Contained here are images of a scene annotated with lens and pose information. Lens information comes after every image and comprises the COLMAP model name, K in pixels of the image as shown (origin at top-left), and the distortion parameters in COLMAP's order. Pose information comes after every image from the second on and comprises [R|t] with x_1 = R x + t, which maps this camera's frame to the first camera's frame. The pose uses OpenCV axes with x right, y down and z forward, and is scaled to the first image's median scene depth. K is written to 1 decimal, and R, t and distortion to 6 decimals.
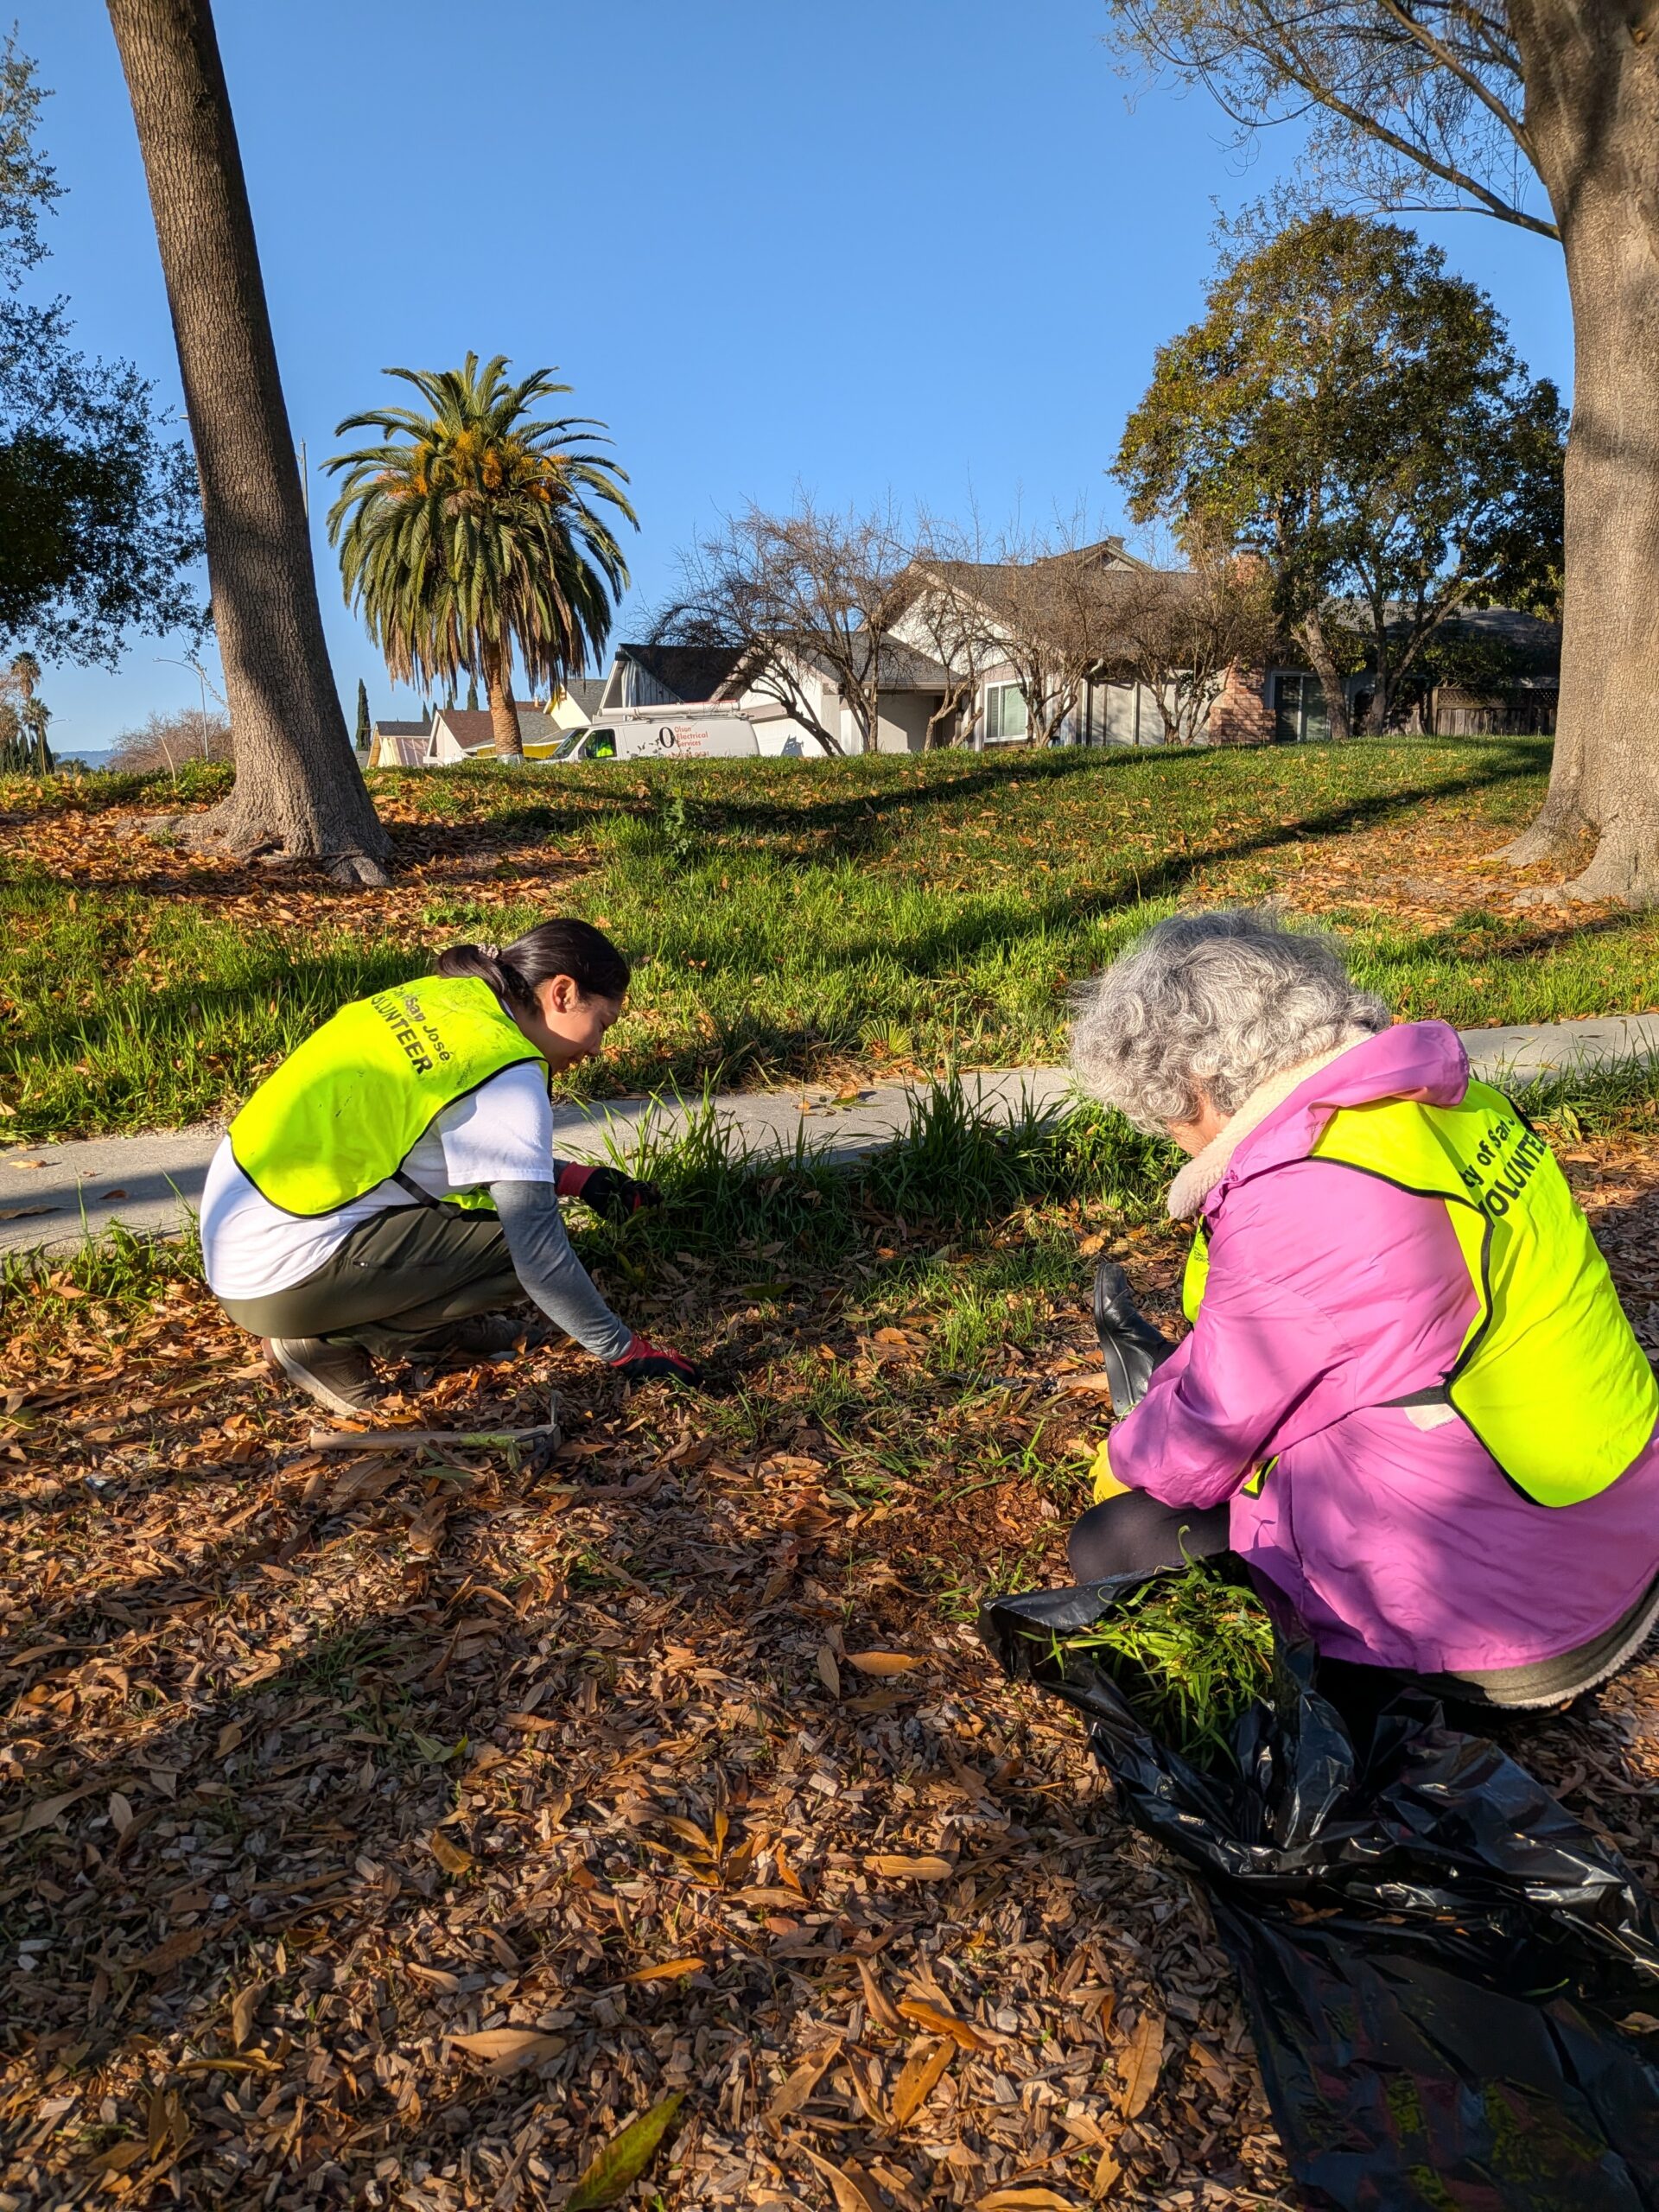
lens RADIAL K [[1682.9, 0, 786.8], [0, 1682.9, 1168.1], [0, 0, 1]] dist [-0.005680, -0.009625]
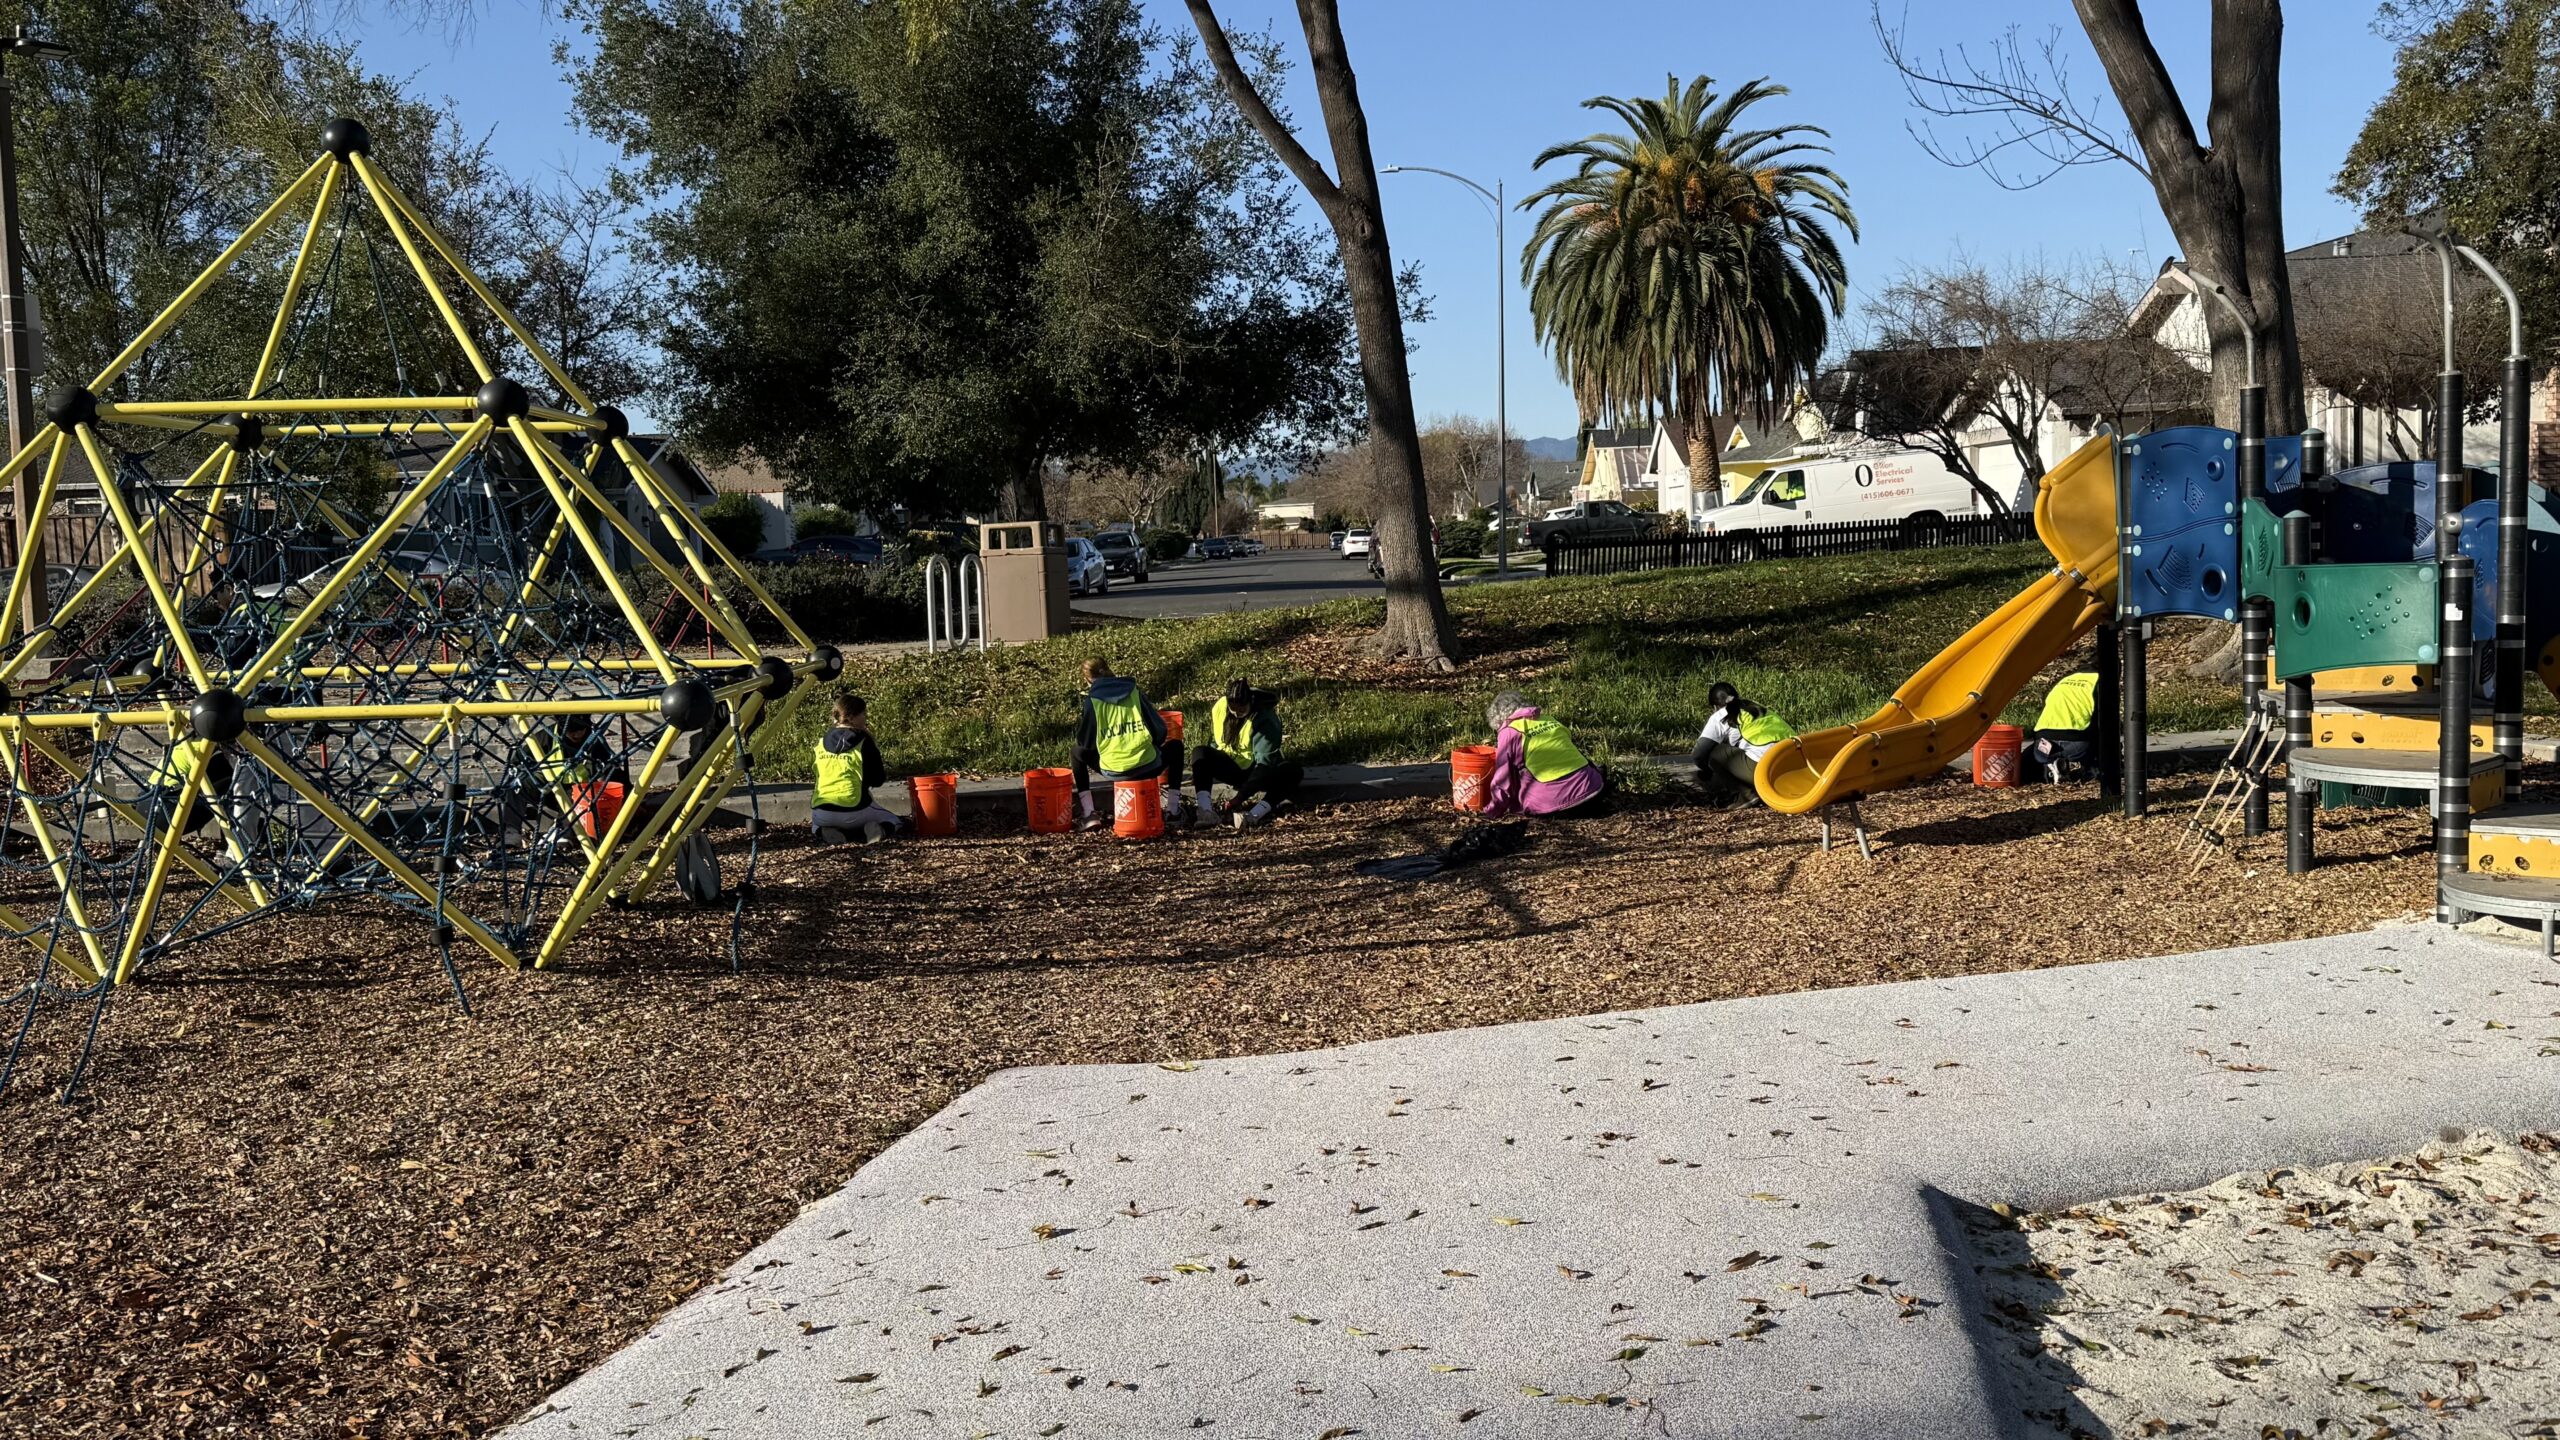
lens RADIAL K [[2333.0, 0, 1279.8], [0, 2333.0, 719.0], [0, 0, 1]] dist [-0.001314, 0.000000]
pose [[0.929606, 0.004638, -0.368526, 0.092728], [-0.049500, 0.992433, -0.112372, 0.033005], [0.365216, 0.122703, 0.922801, -0.254987]]
